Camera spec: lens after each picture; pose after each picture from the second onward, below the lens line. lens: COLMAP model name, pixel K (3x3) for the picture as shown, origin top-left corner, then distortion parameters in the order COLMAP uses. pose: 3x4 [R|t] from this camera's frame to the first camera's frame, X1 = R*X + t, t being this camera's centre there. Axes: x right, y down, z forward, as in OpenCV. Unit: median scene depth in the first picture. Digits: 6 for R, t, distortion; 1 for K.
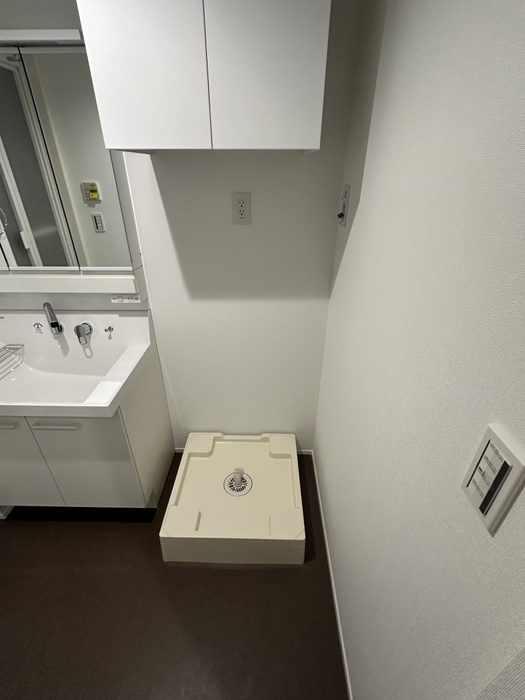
lens RADIAL K [[323.3, 0, 261.6], [0, 323.3, 348.7], [0, 0, 1]] dist [0.000744, 0.000443]
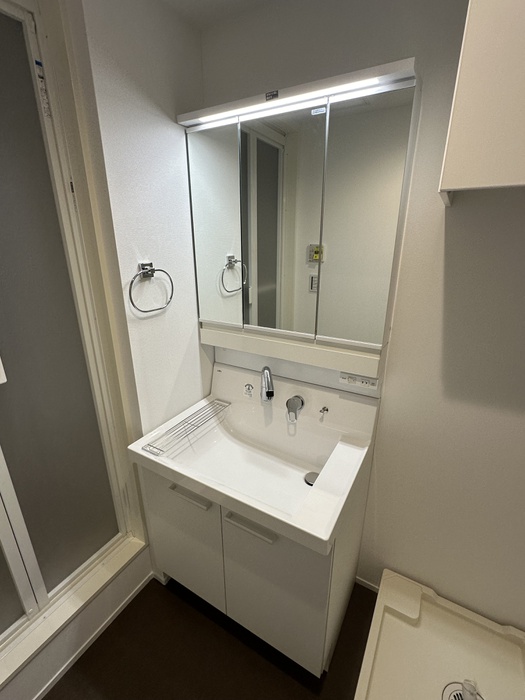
lens RADIAL K [[323.3, 0, 262.0], [0, 323.3, 350.6], [0, 0, 1]] dist [0.000744, 0.000443]
pose [[0.875589, 0.161749, -0.455173, -0.258284], [-0.235498, 0.965645, -0.109865, -0.078155], [0.421765, 0.203389, 0.883599, 0.181692]]
